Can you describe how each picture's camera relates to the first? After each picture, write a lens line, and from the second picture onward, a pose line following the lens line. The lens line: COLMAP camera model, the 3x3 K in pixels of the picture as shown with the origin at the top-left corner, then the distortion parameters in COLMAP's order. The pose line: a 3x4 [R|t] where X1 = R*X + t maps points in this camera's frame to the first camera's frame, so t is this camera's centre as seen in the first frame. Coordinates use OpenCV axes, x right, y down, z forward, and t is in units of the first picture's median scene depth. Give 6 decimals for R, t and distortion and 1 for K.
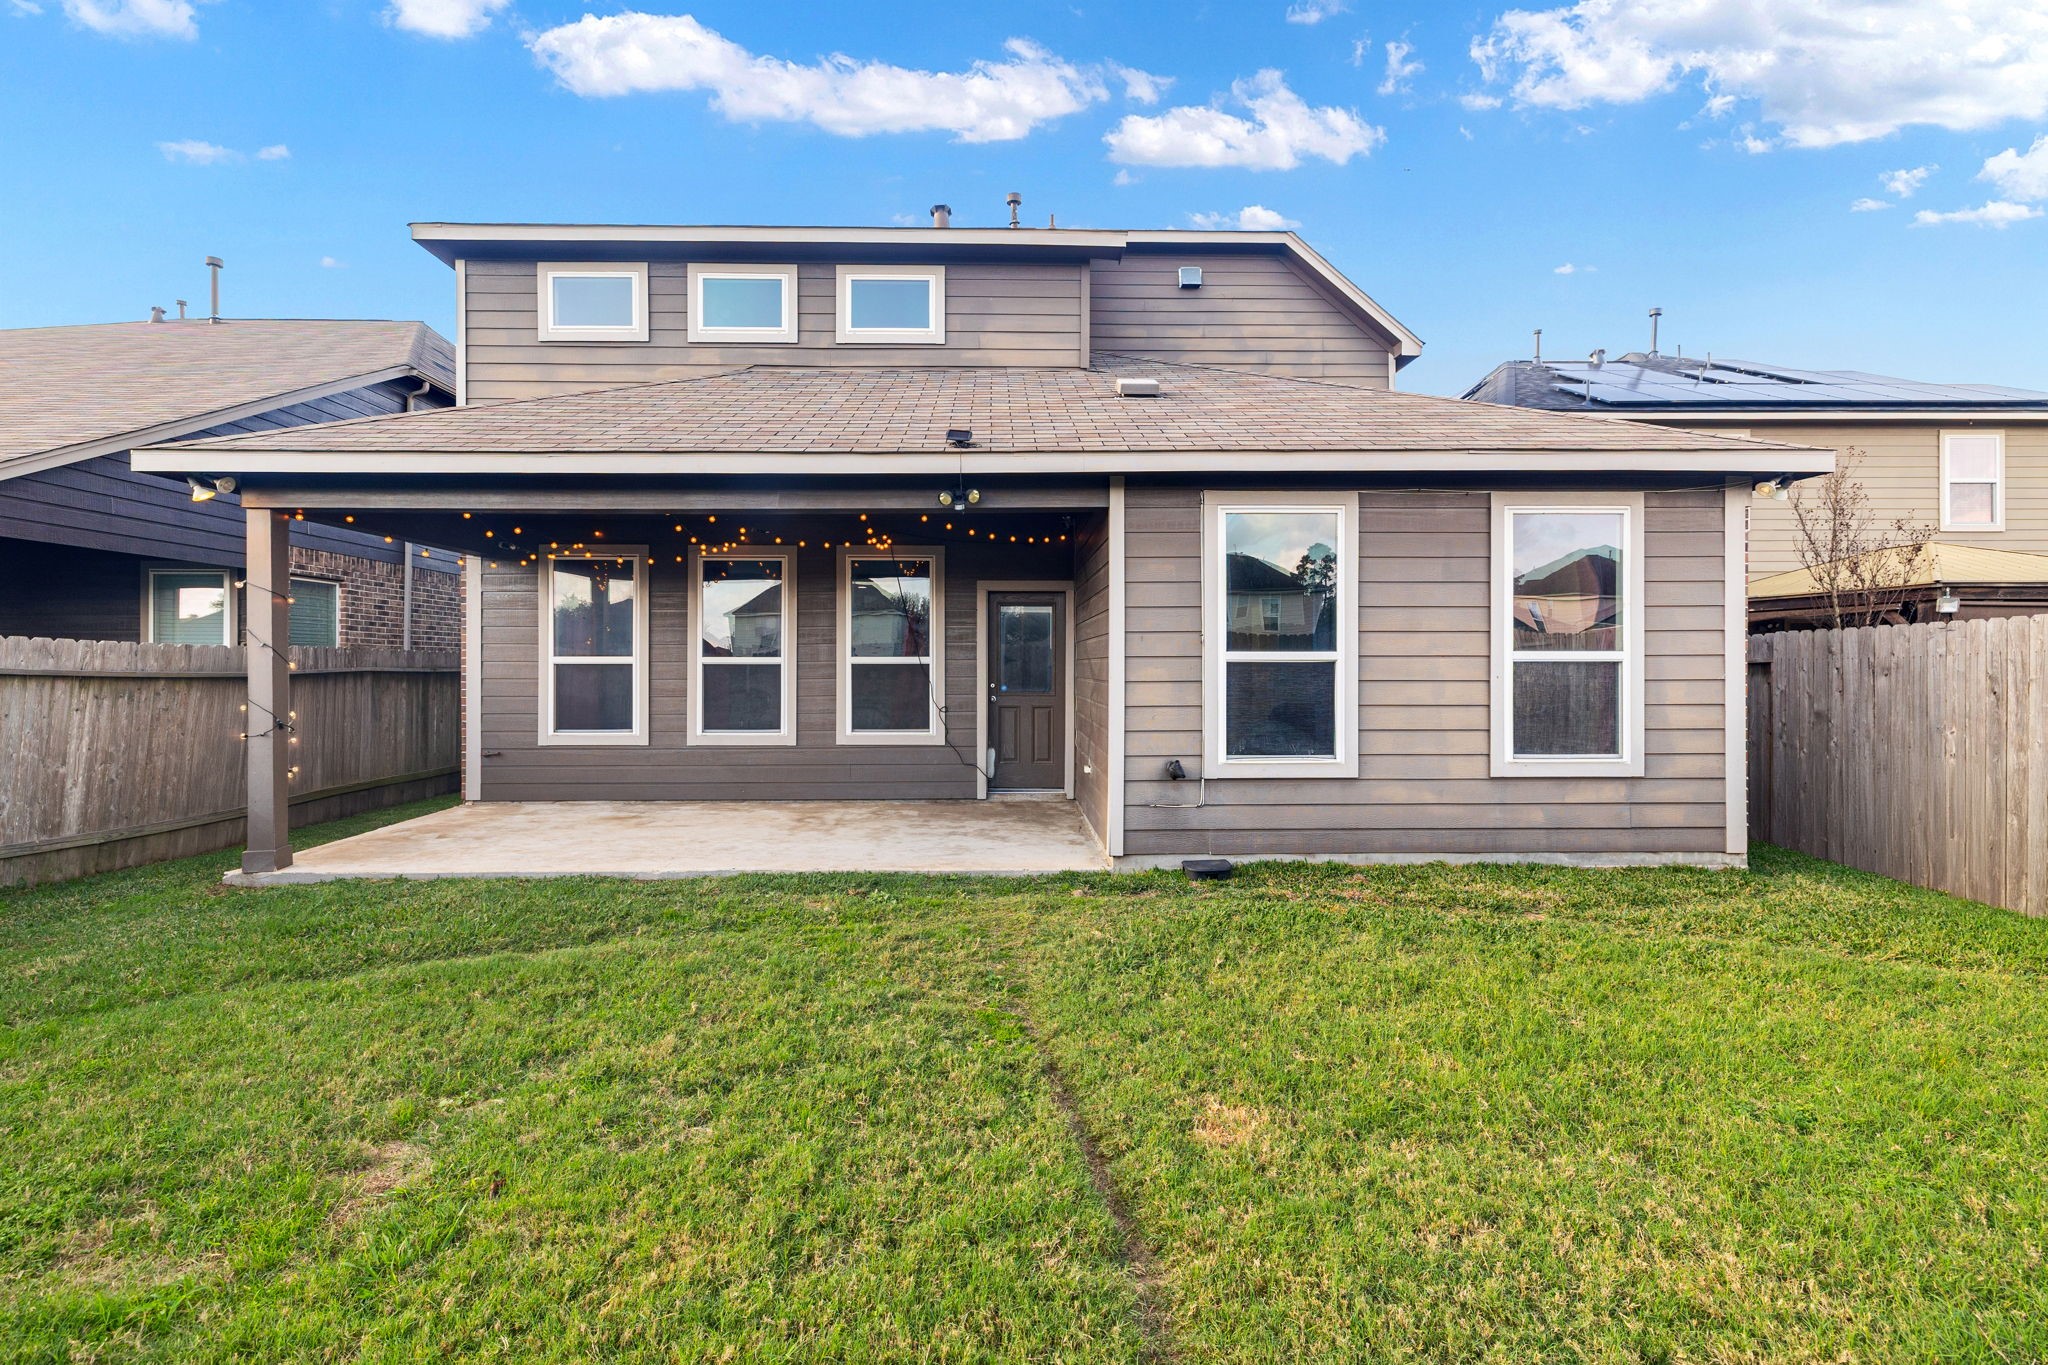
lens RADIAL K [[885.1, 0, 1023.2], [0, 885.1, 664.9], [0, 0, 1]] dist [0.003707, 0.000002]
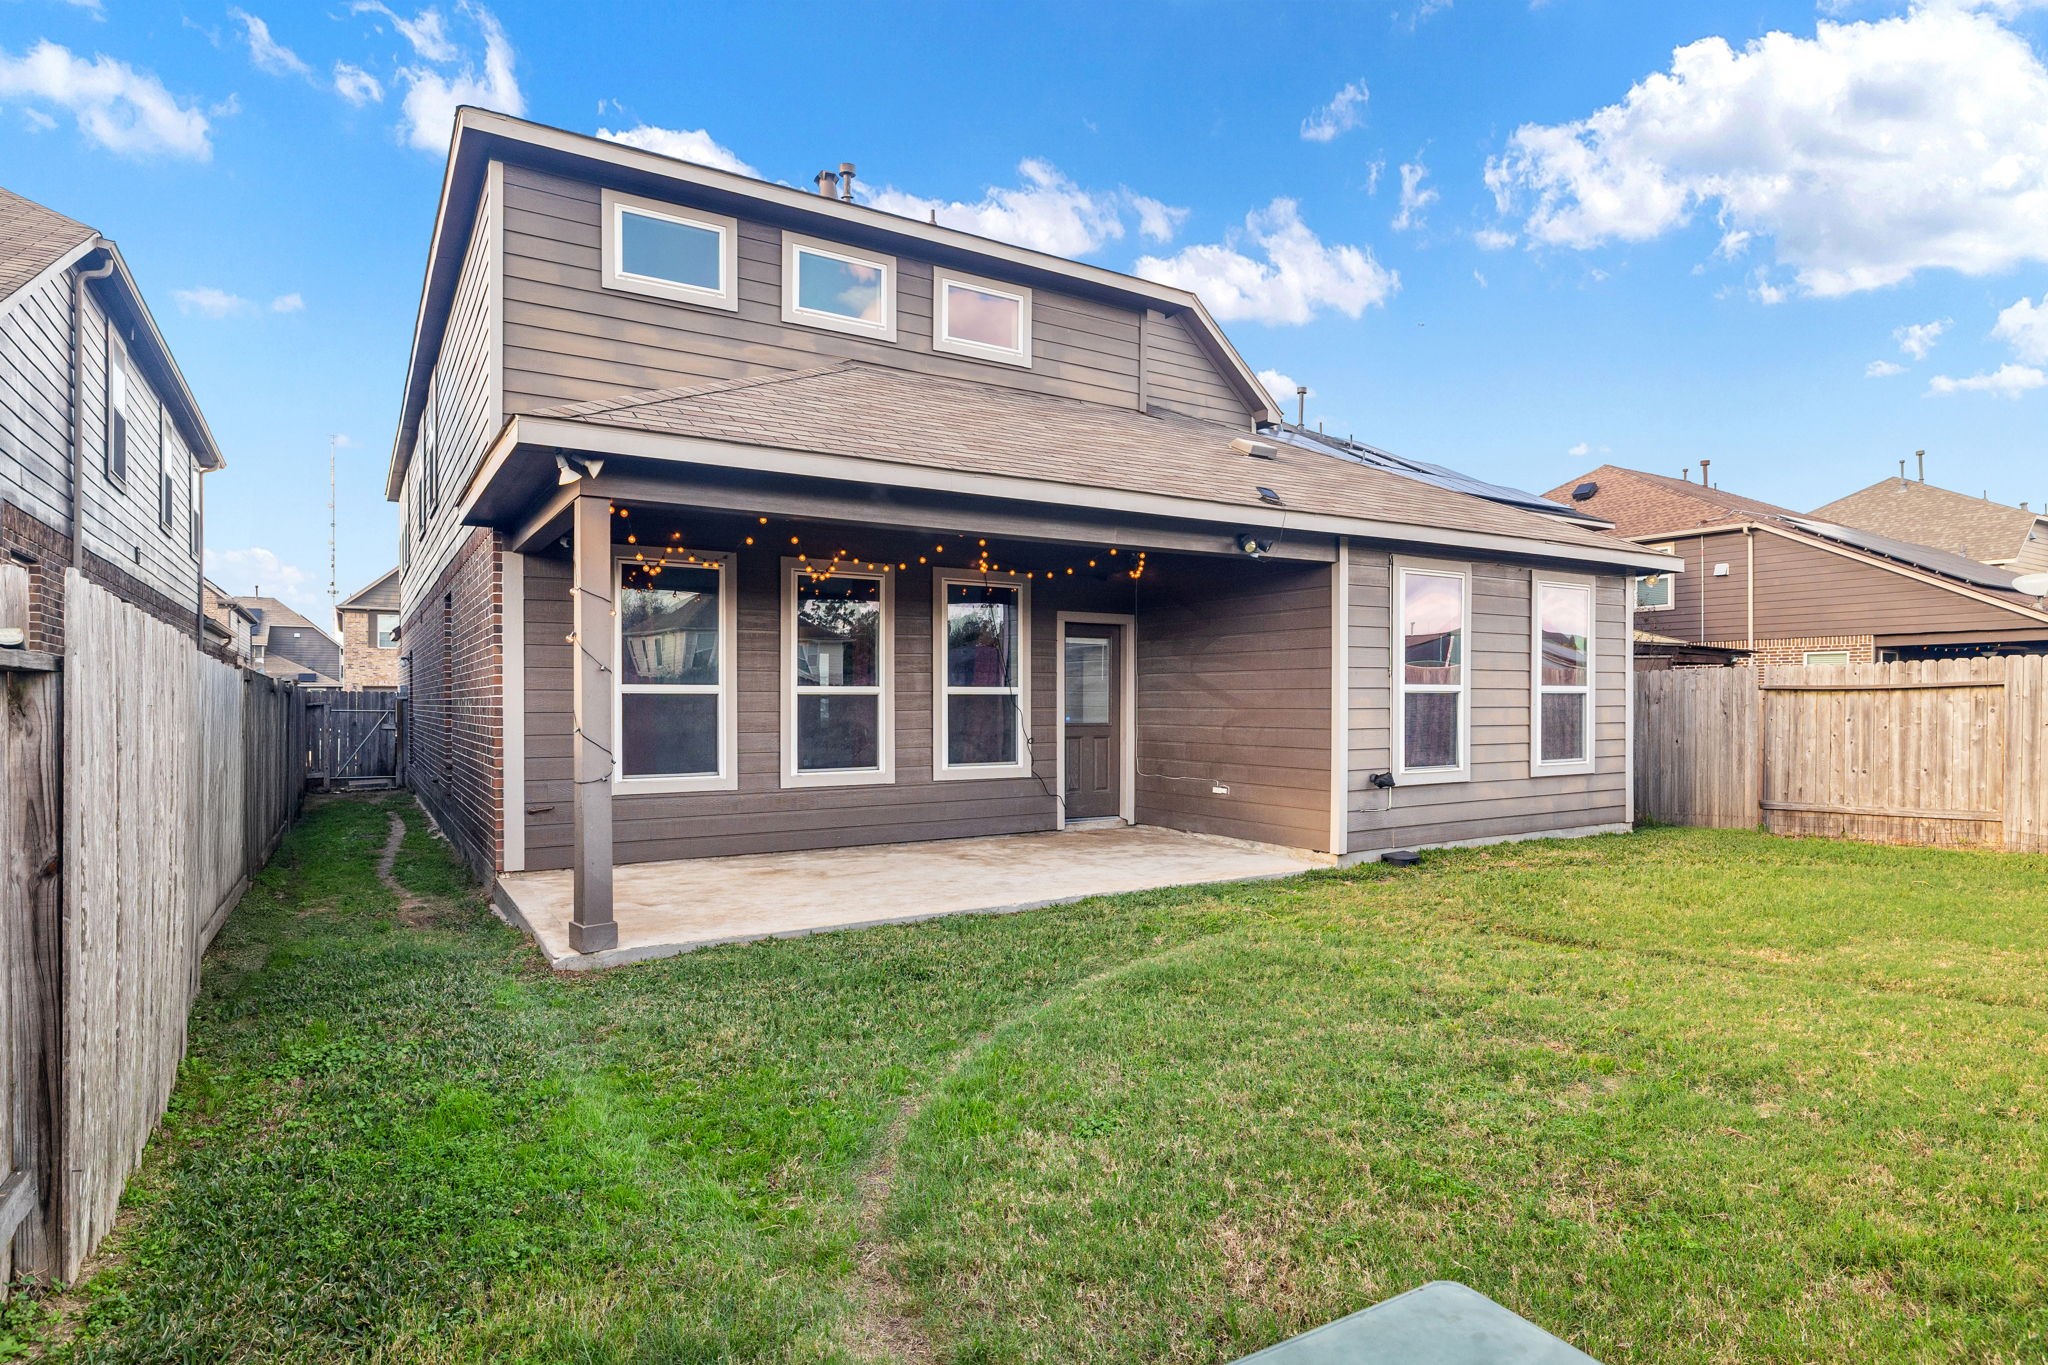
lens RADIAL K [[1080.0, 0, 1020.3], [0, 1080.0, 702.0], [0, 0, 1]] dist [-0.010924, -0.000013]
pose [[0.859994, -0.001448, 0.510303, -0.715030], [-0.000014, 0.999996, 0.002863, 0.003899], [-0.510305, -0.002469, 0.859990, -0.022606]]
